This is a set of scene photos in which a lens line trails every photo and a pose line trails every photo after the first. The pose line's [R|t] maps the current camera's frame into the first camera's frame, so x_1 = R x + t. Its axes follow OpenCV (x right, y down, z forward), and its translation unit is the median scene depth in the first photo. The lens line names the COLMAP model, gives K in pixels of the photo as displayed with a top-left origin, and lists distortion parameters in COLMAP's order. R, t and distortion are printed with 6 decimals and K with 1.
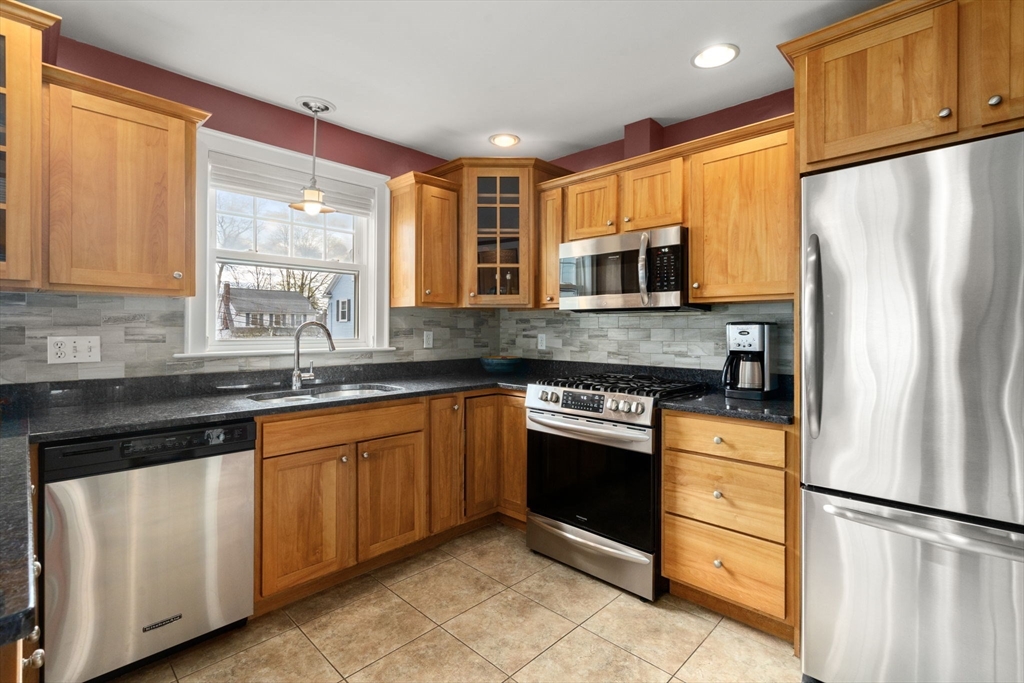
lens RADIAL K [[470.8, 0, 513.8], [0, 470.8, 327.0], [0, 0, 1]] dist [-0.002795, 0.001829]
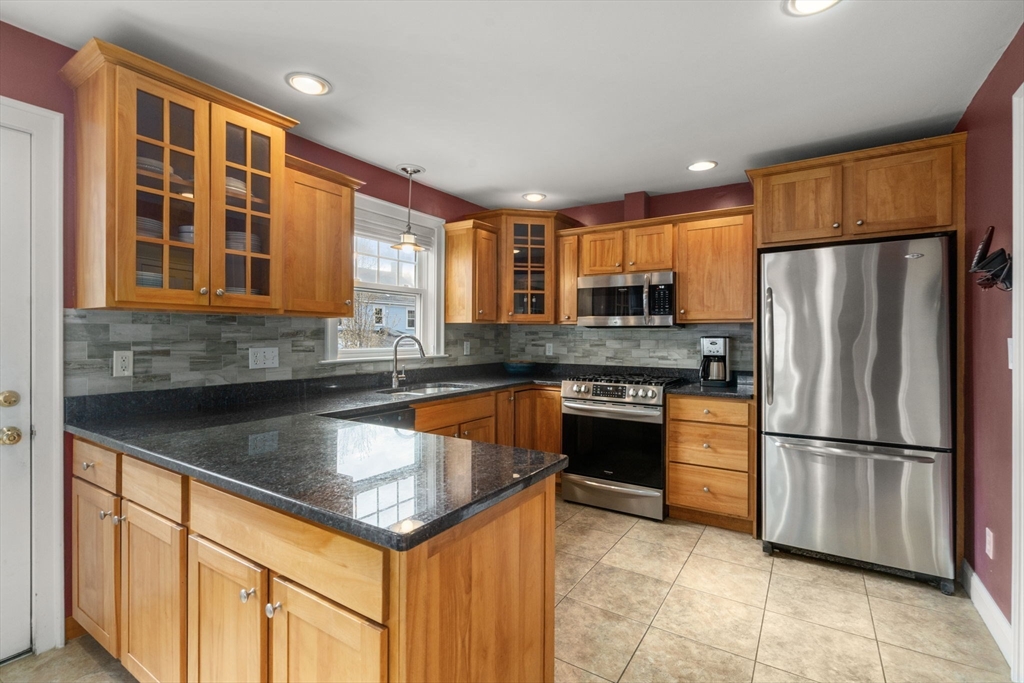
lens RADIAL K [[470.8, 0, 506.2], [0, 470.8, 334.6], [0, 0, 1]] dist [-0.002795, 0.001829]
pose [[0.982239, 0.001049, 0.187631, -0.431966], [-0.001648, 0.999994, 0.003038, -0.018754], [-0.187627, -0.003293, 0.982235, -0.351939]]
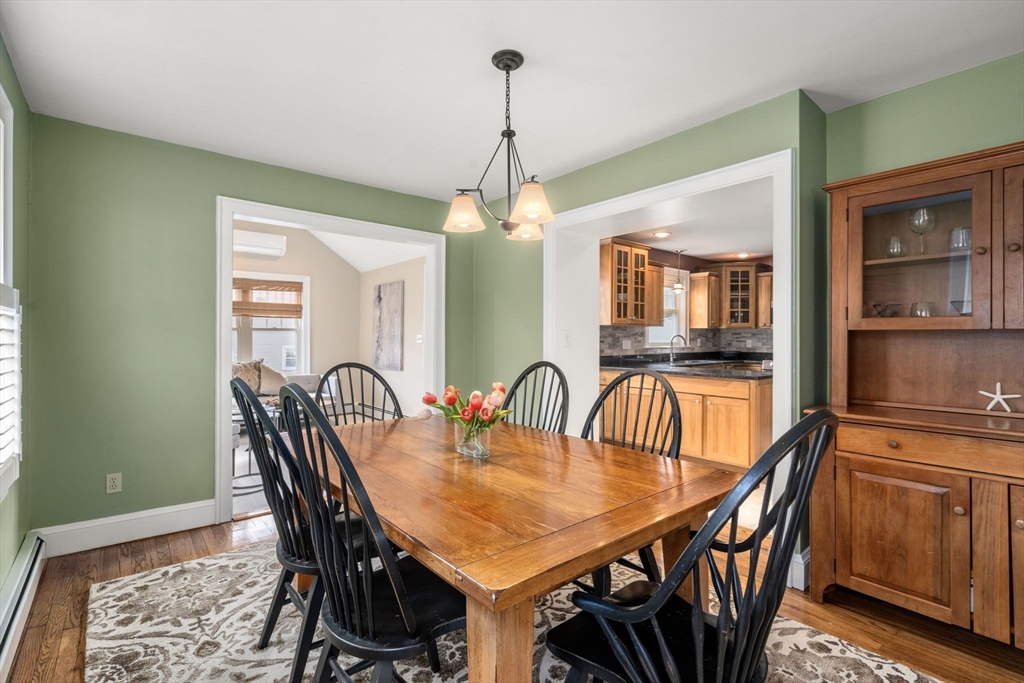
lens RADIAL K [[470.8, 0, 505.4], [0, 470.8, 339.1], [0, 0, 1]] dist [-0.002795, 0.001829]
pose [[0.994822, -0.001444, -0.101620, -1.173713], [0.002238, 0.999968, 0.007694, -0.011208], [0.101605, -0.007882, 0.994794, -1.744965]]
